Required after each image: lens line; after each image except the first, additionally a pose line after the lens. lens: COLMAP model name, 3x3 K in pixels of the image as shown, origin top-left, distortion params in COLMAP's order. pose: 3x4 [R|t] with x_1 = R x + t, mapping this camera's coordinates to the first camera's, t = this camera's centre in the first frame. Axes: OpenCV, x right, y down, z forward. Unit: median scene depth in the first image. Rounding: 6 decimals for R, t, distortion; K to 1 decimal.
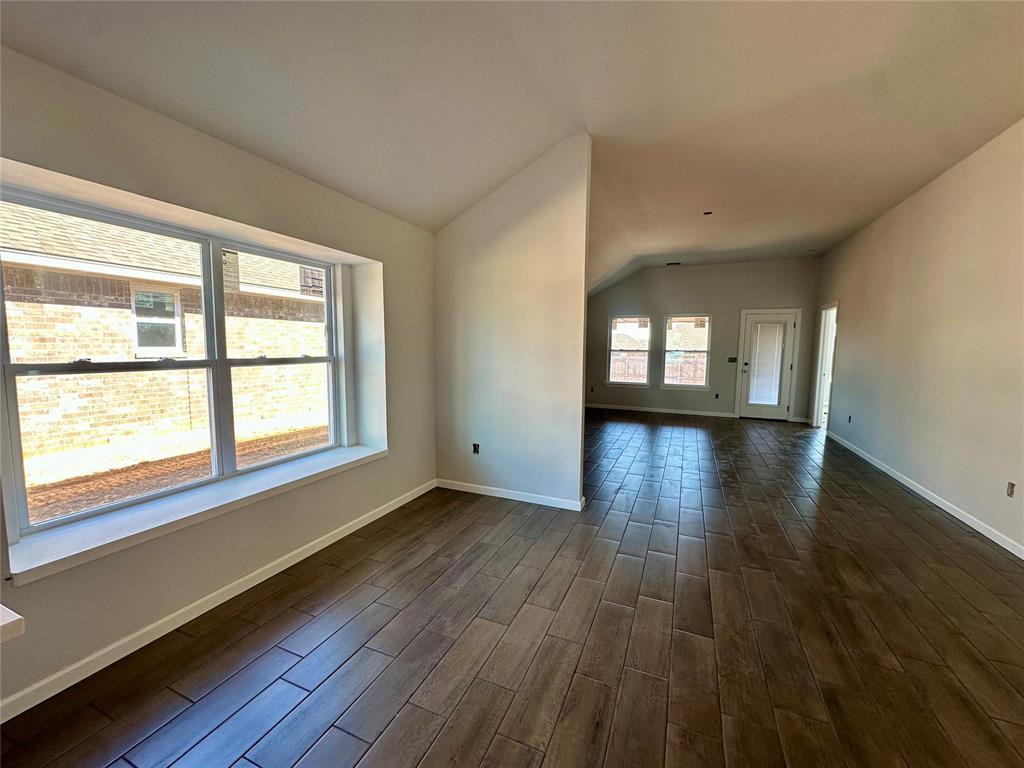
lens RADIAL K [[406.7, 0, 512.0], [0, 406.7, 384.0], [0, 0, 1]] dist [-0.001228, -0.000586]
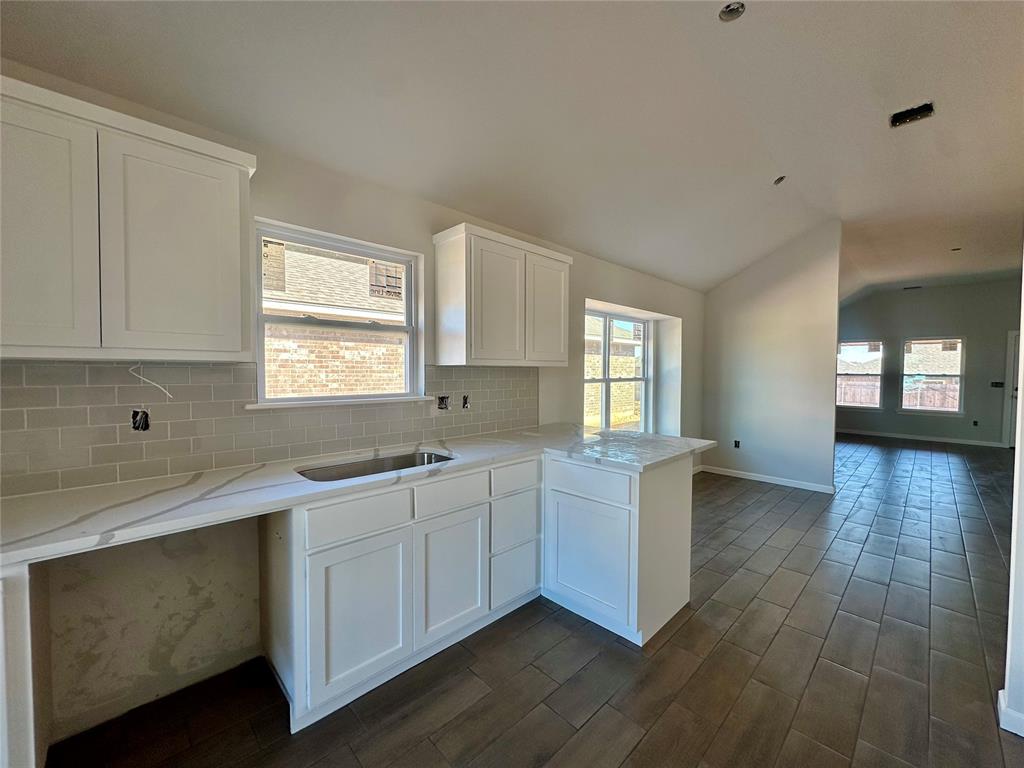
lens RADIAL K [[406.7, 0, 512.0], [0, 406.7, 384.0], [0, 0, 1]] dist [-0.001228, -0.000586]
pose [[0.924272, 0.009083, -0.381625, -0.129370], [-0.032286, 0.997995, -0.054443, 0.025860], [0.380366, 0.062641, 0.922712, -0.278649]]
